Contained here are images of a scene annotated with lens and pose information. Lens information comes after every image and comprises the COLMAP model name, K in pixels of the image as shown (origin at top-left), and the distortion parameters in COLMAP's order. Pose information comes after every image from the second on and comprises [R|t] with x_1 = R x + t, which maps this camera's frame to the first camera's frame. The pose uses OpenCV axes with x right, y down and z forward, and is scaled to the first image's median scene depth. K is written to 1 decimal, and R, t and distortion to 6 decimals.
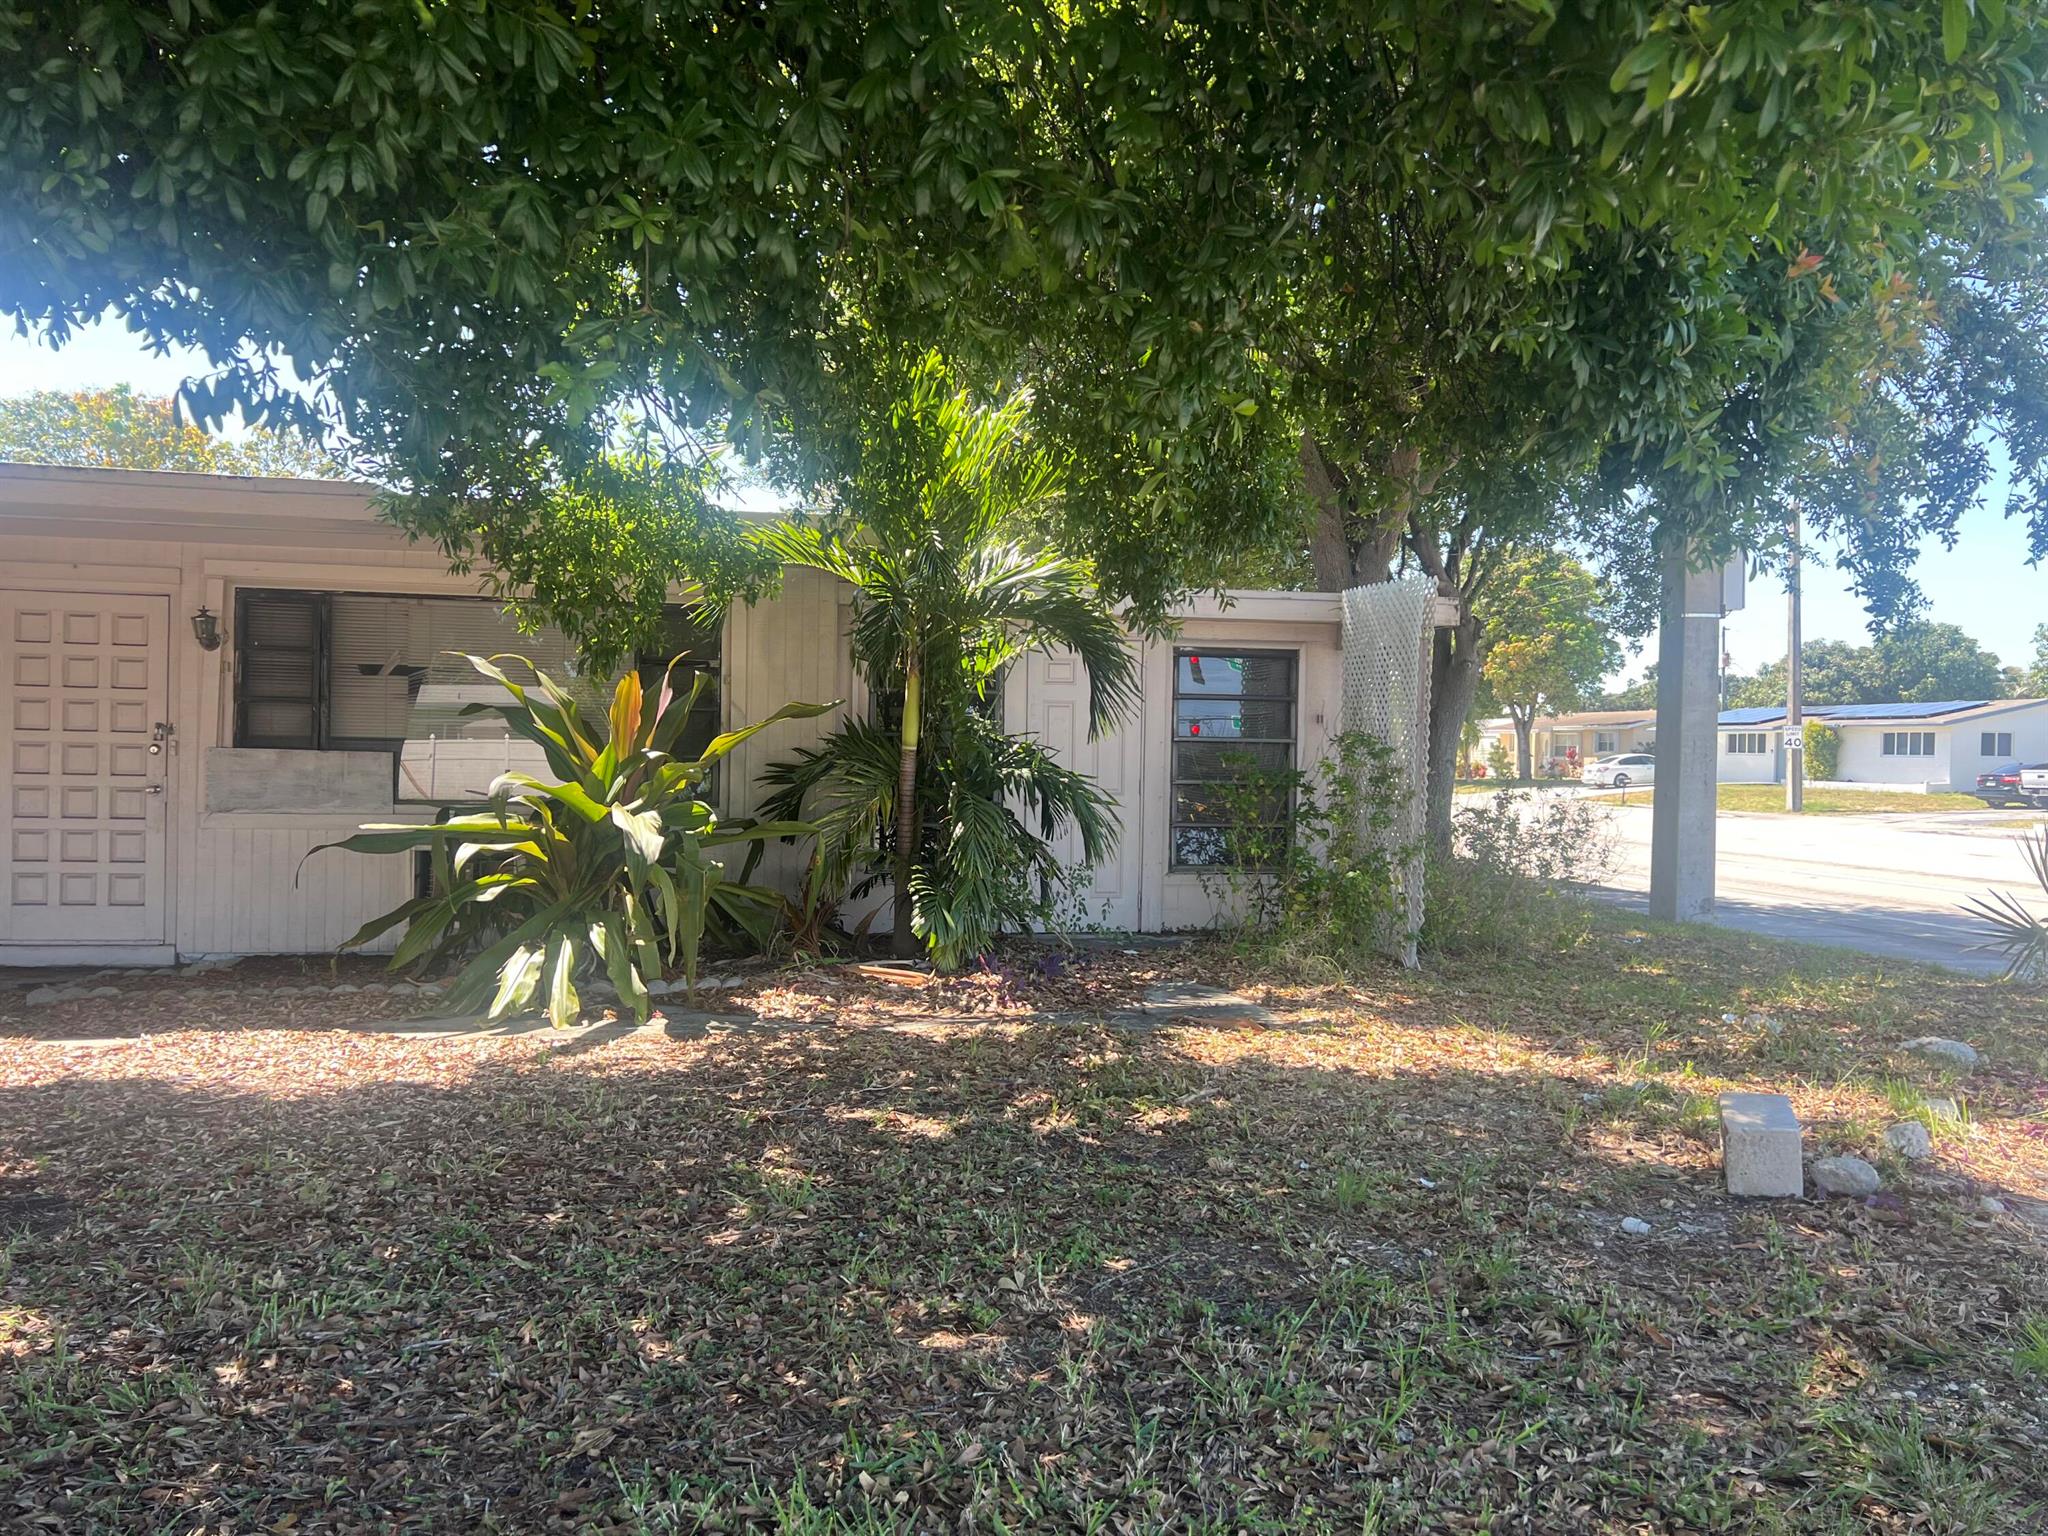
lens RADIAL K [[1558.6, 0, 1027.6], [0, 1558.6, 803.6], [0, 0, 1]] dist [0.069447, -0.062464]
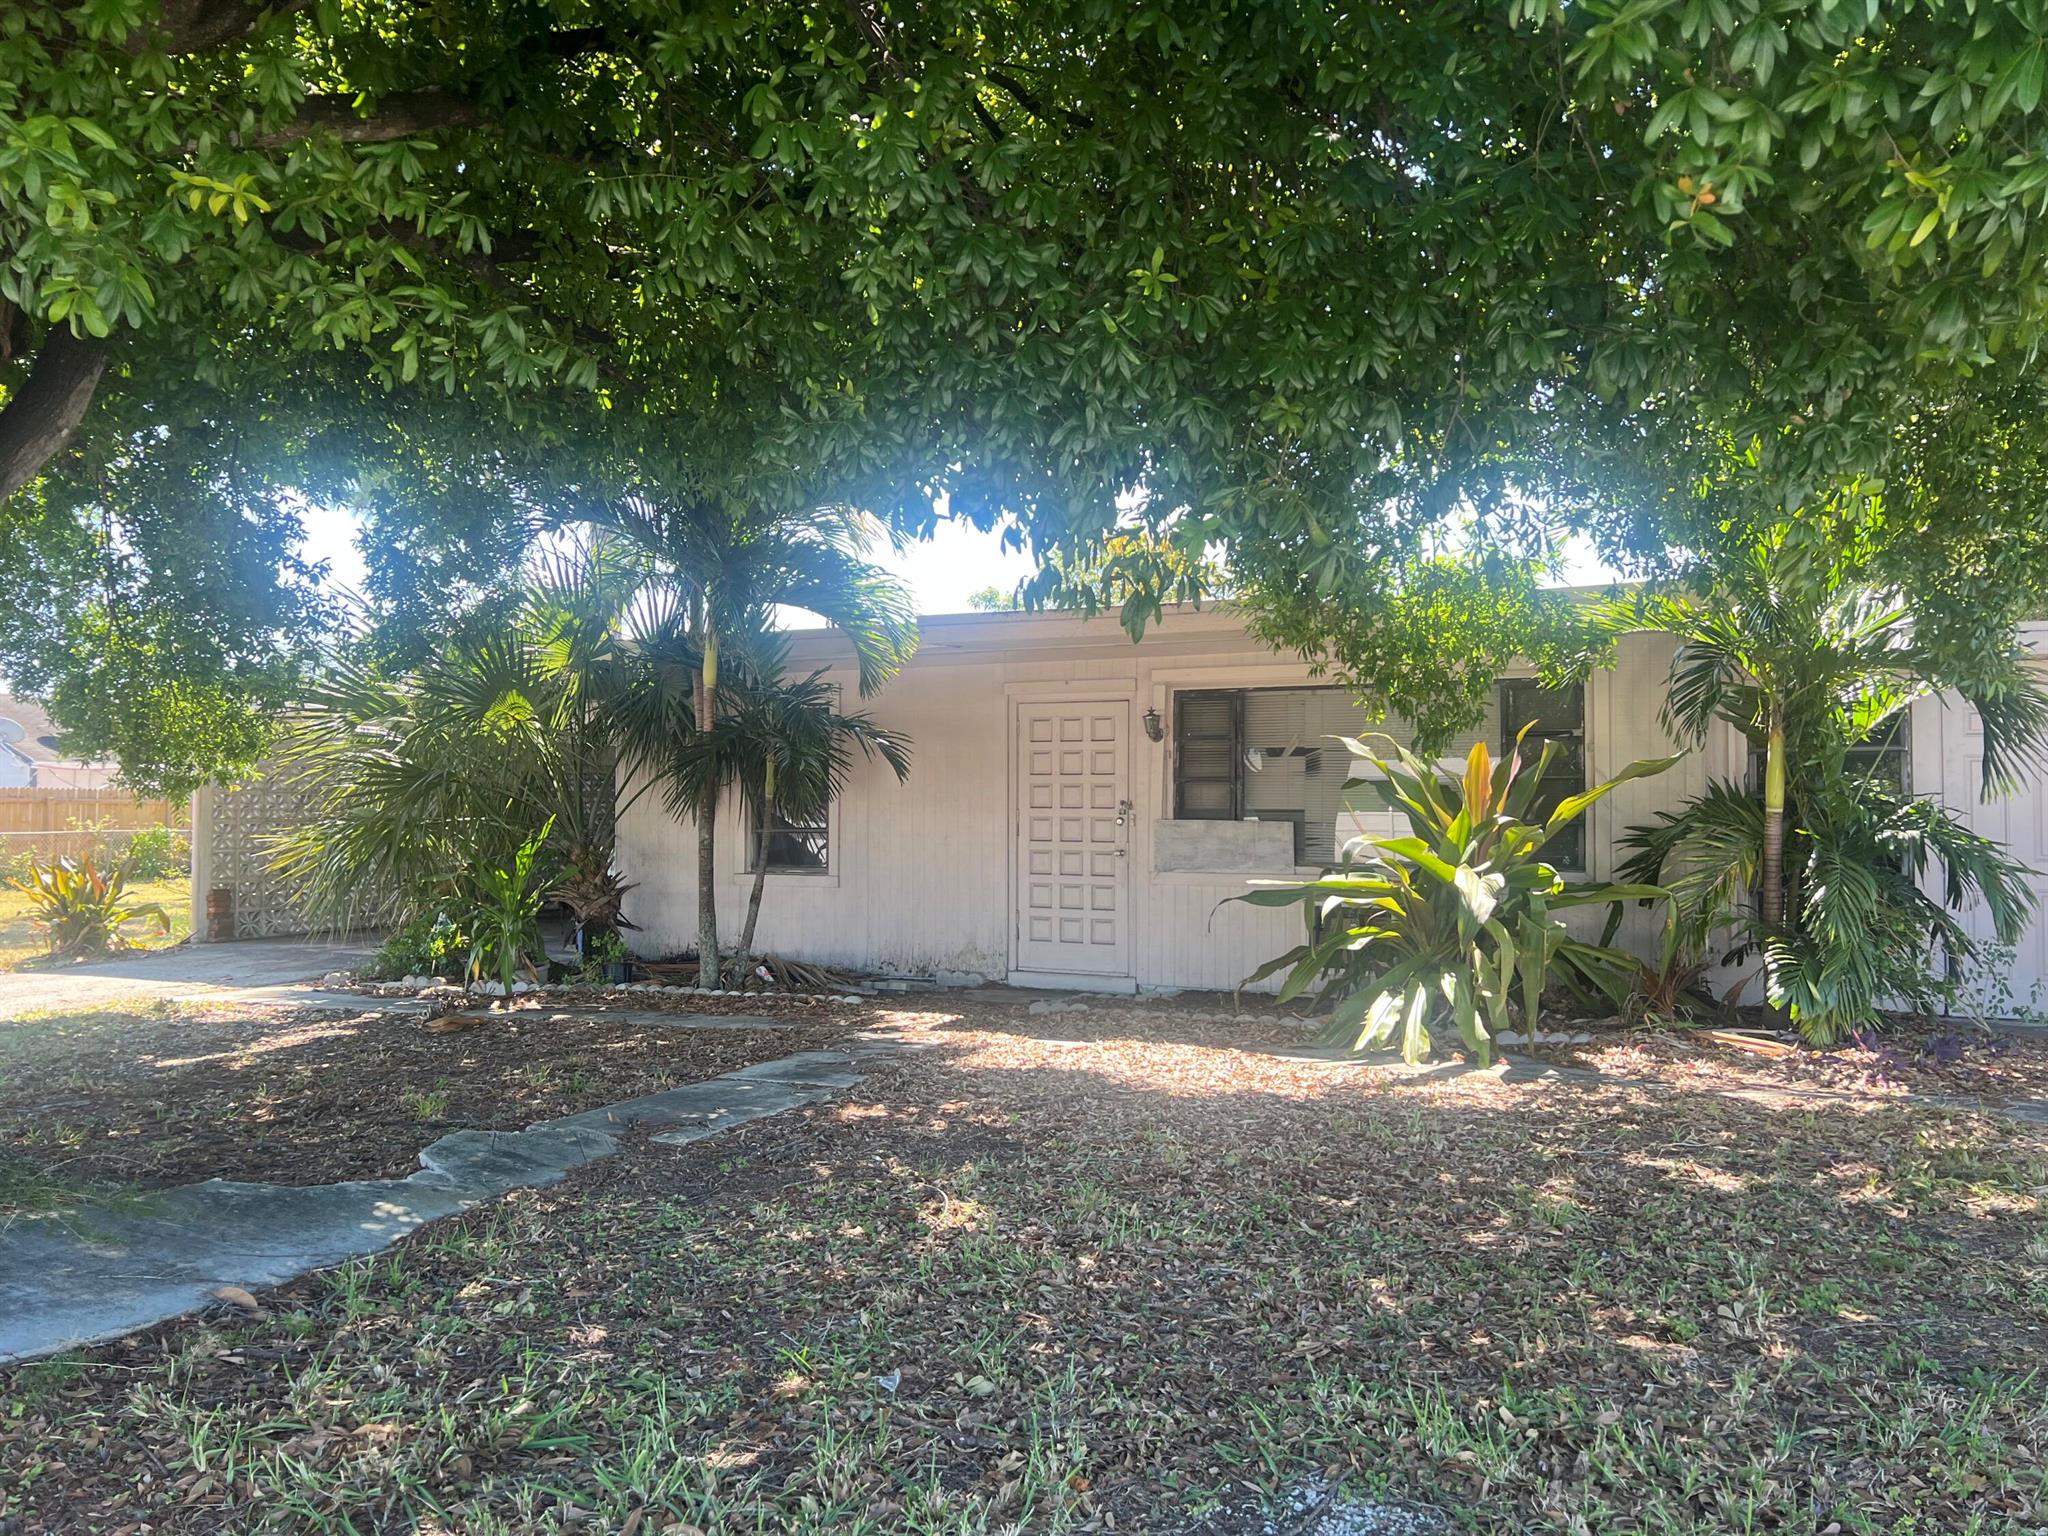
lens RADIAL K [[1558.6, 0, 1027.6], [0, 1558.6, 803.6], [0, 0, 1]] dist [0.069447, -0.062464]
pose [[0.822722, -0.016205, -0.568212, 0.130203], [-0.011736, 0.998896, -0.045480, 0.012384], [0.568322, 0.044086, 0.821624, -0.093443]]
